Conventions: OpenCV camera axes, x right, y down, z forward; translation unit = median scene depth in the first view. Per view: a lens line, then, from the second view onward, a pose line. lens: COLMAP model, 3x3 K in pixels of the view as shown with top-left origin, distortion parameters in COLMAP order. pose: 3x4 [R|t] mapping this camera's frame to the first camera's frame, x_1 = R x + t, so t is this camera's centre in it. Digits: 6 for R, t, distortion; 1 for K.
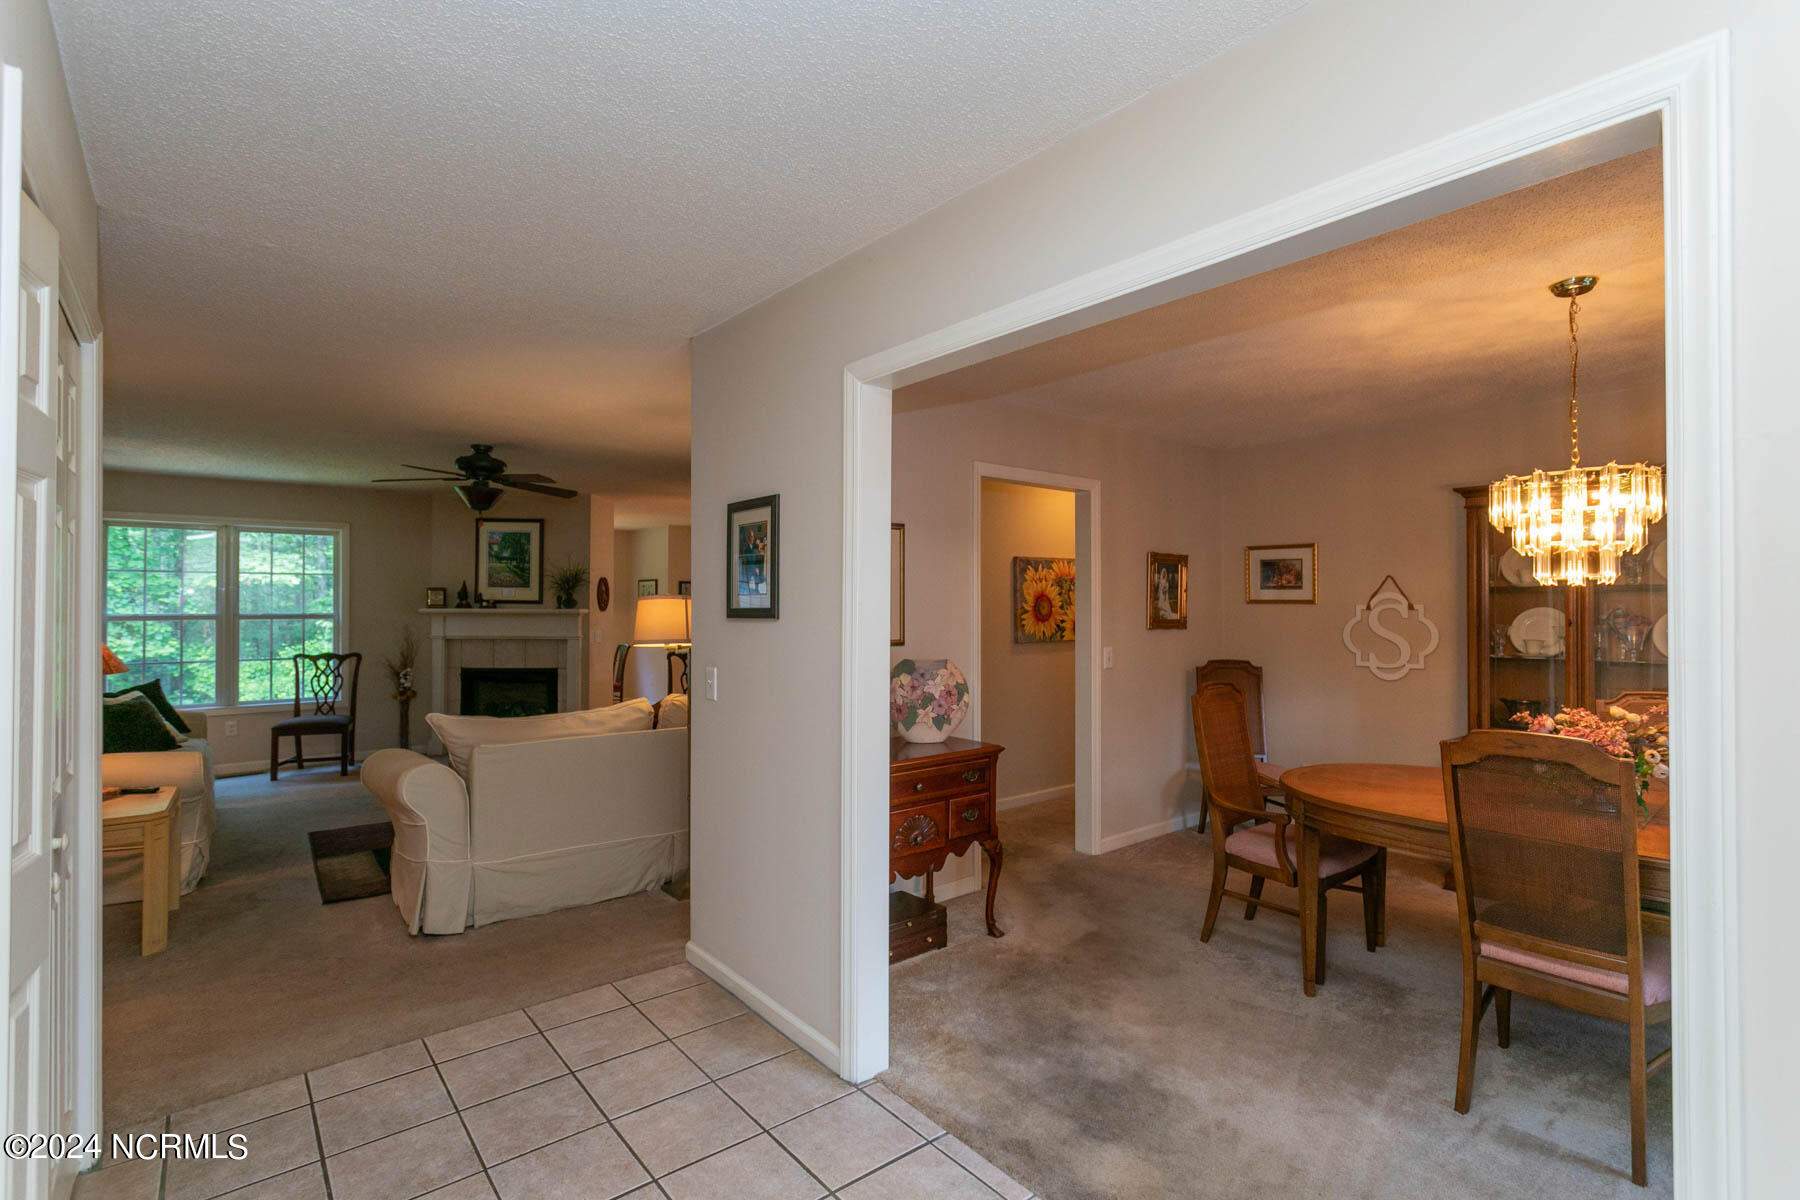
lens RADIAL K [[855.3, 0, 908.7], [0, 855.3, 602.3], [0, 0, 1]] dist [-0.001528, -0.001096]
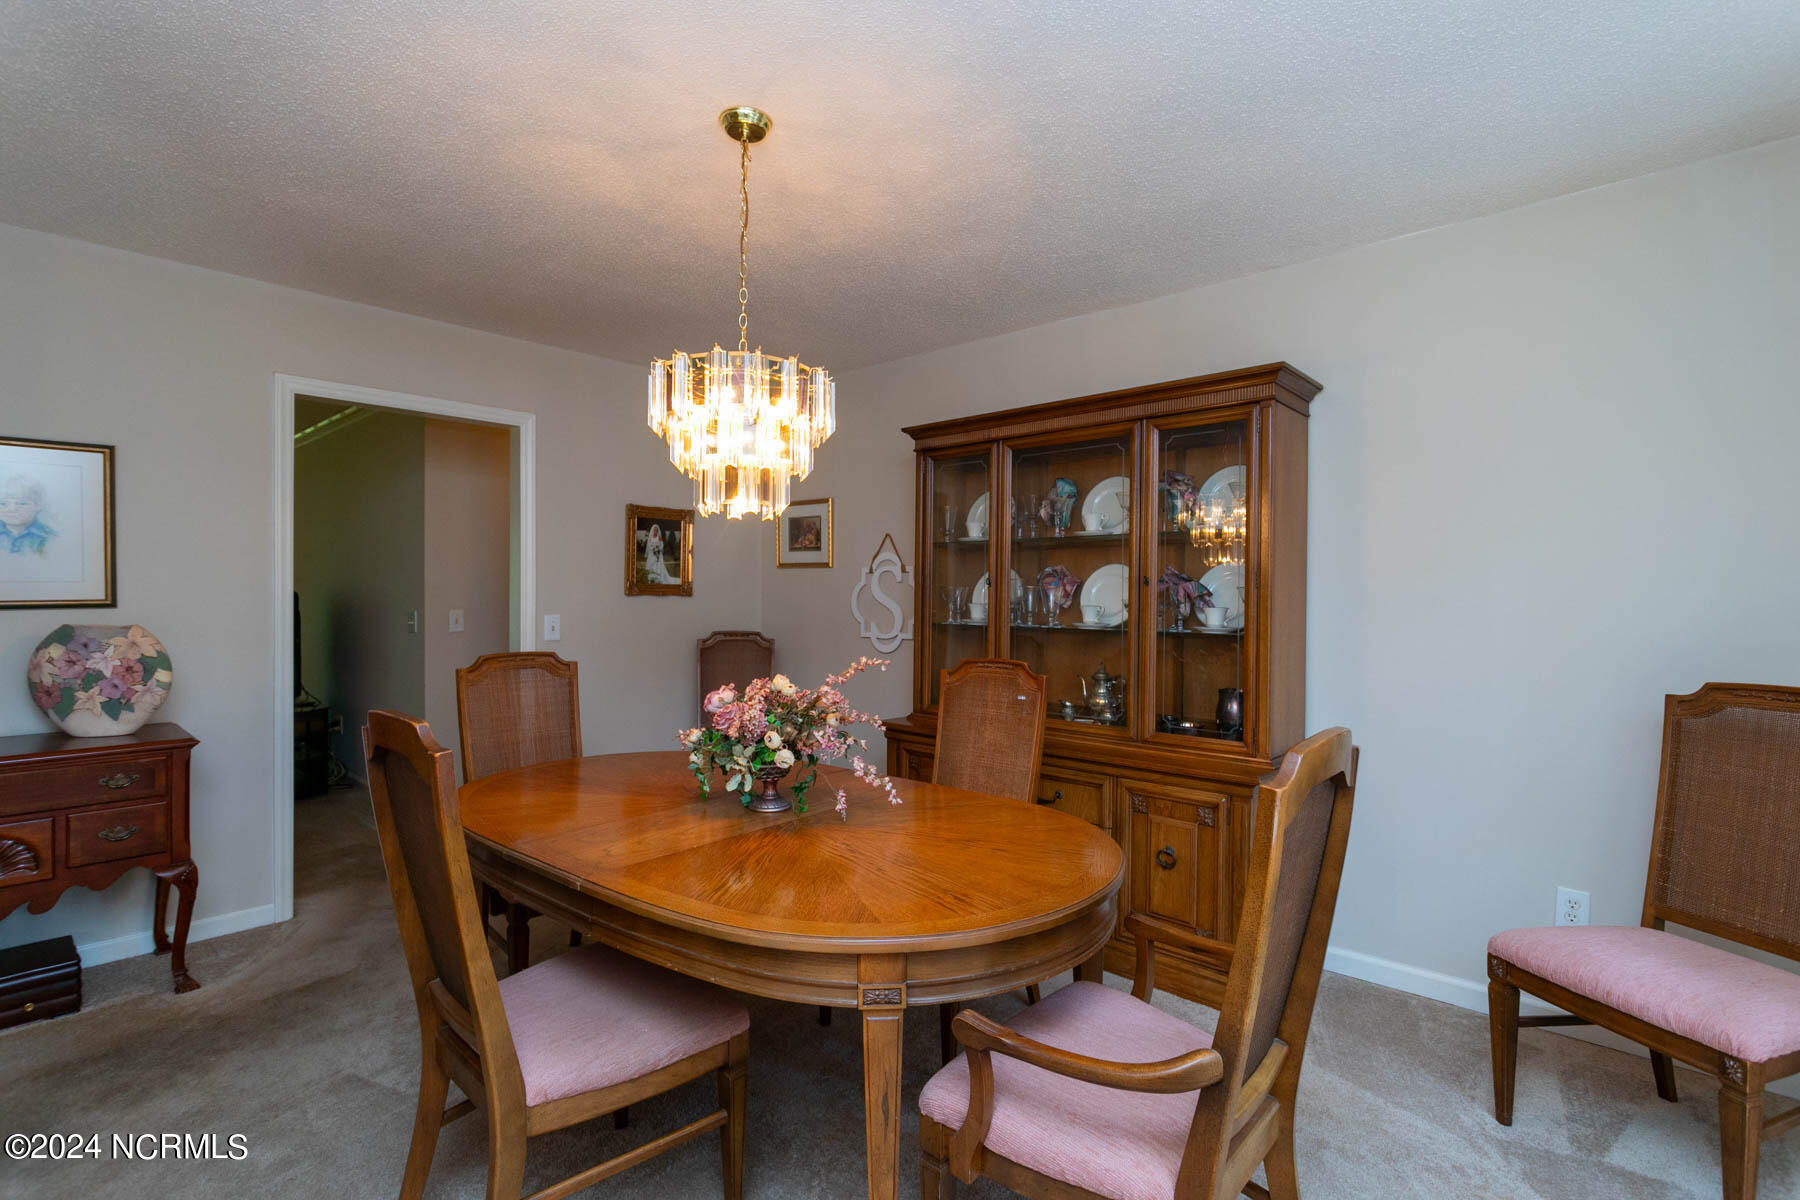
lens RADIAL K [[855.3, 0, 899.8], [0, 855.3, 594.2], [0, 0, 1]] dist [-0.001528, -0.001096]
pose [[0.990581, 0.002095, 0.136913, 0.605802], [-0.003398, 0.999951, 0.009278, 0.030591], [-0.136887, -0.009656, 0.990540, 0.164724]]
